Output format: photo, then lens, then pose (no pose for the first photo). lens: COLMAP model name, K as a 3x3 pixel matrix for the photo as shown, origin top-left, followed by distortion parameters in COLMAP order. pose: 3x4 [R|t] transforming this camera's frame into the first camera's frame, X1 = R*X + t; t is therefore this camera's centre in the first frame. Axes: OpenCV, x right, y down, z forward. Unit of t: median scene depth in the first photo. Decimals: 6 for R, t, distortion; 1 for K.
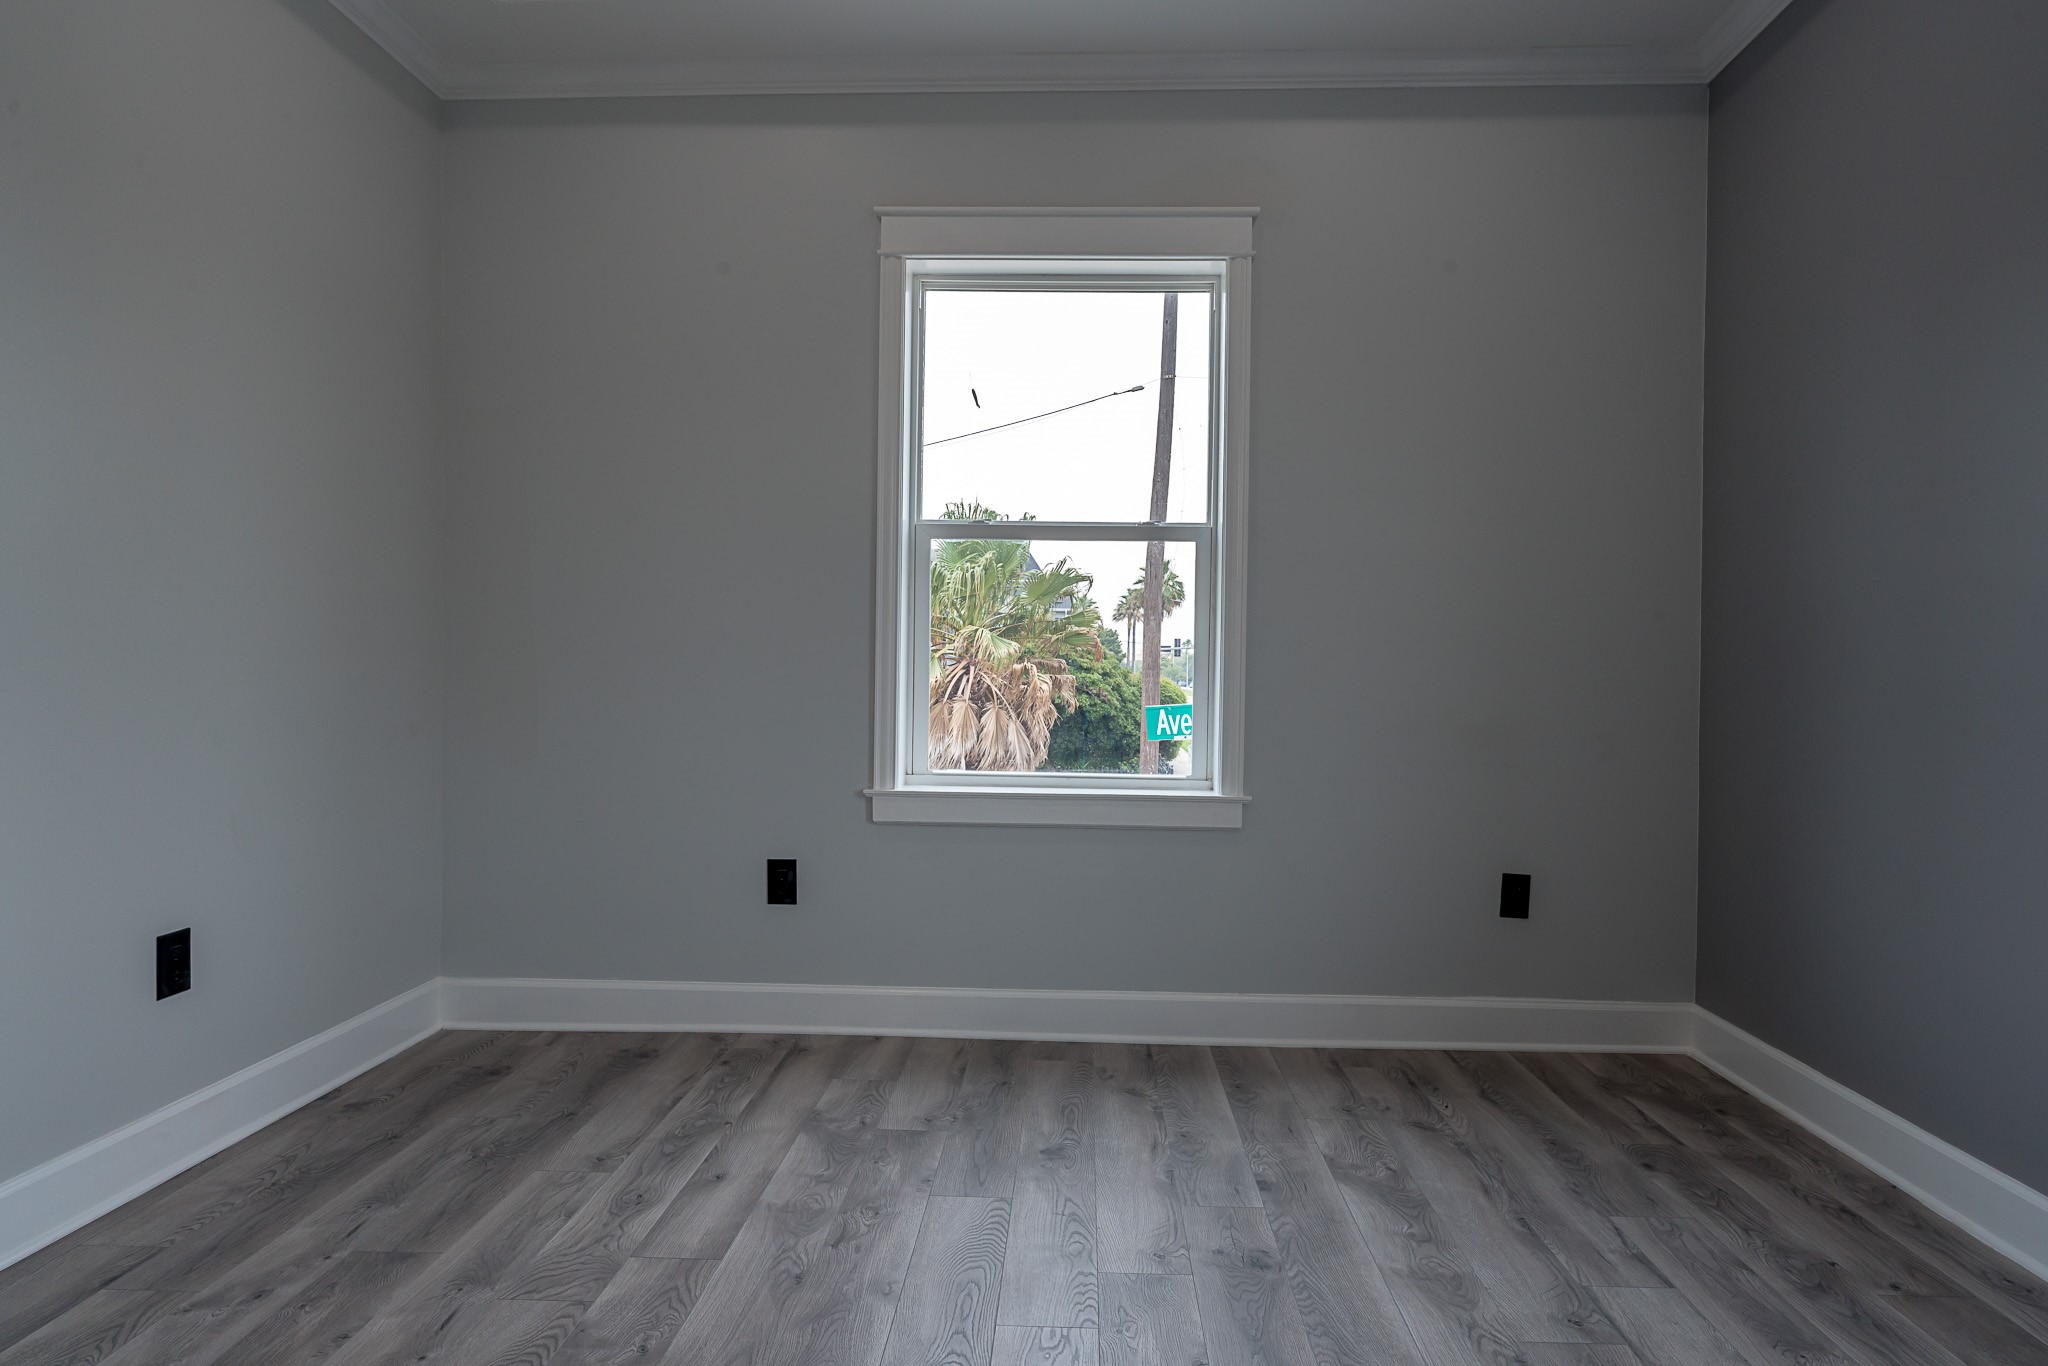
lens RADIAL K [[1150.6, 0, 1042.4], [0, 1150.6, 675.2], [0, 0, 1]] dist [-0.006708, 0.003232]
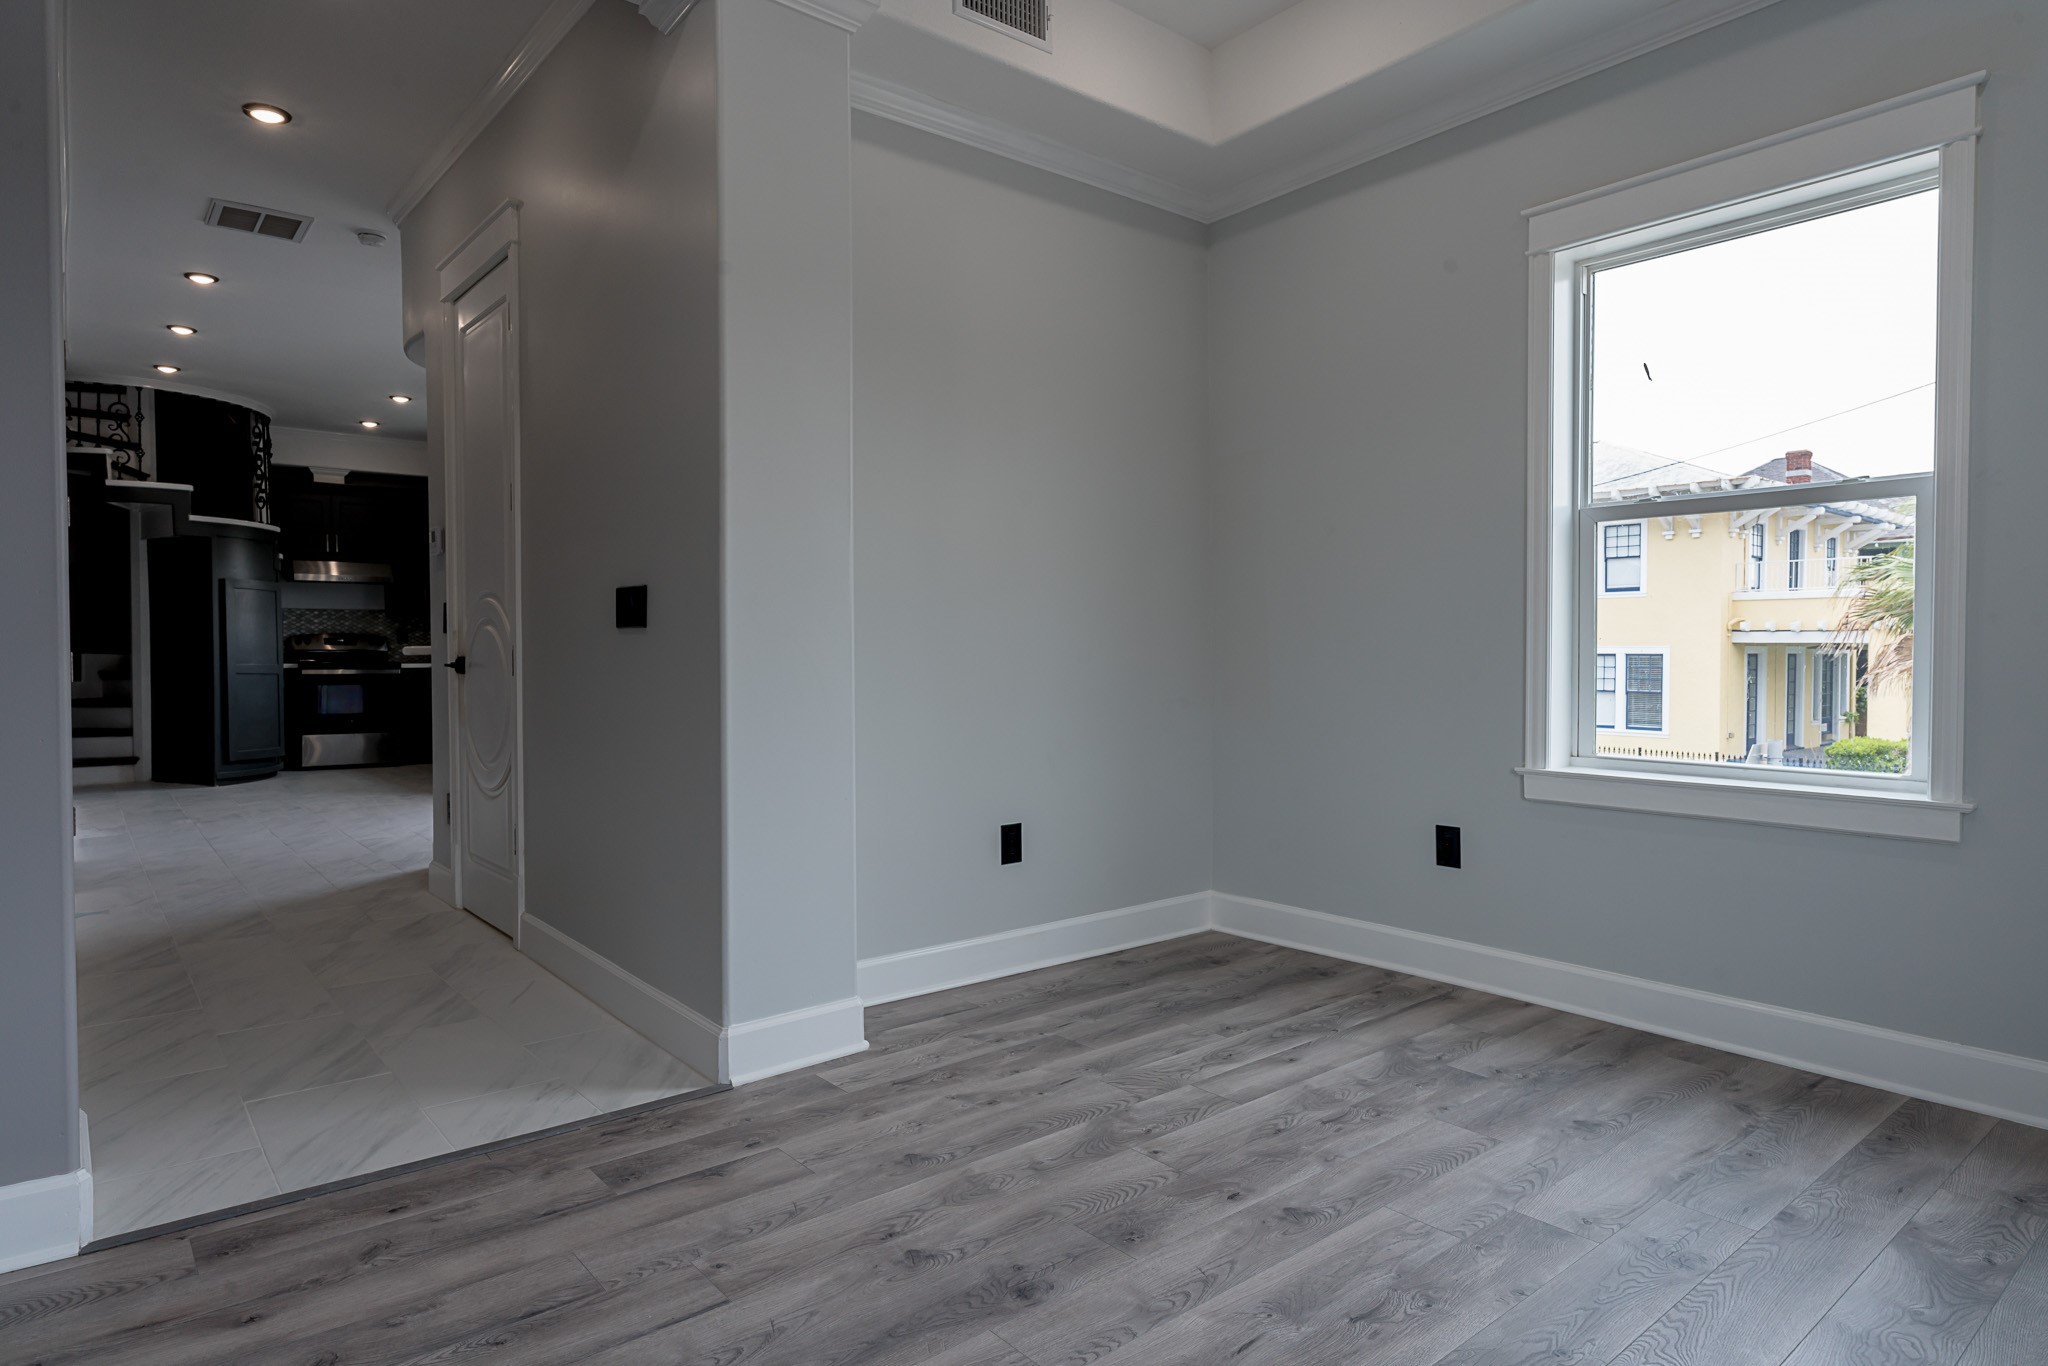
lens RADIAL K [[1150.6, 0, 1042.4], [0, 1150.6, 675.2], [0, 0, 1]] dist [-0.006708, 0.003232]
pose [[0.668231, 0.000887, -0.743954, 0.406593], [0.008252, 0.999929, 0.008605, 0.002450], [0.743908, -0.011889, 0.668176, -0.033265]]
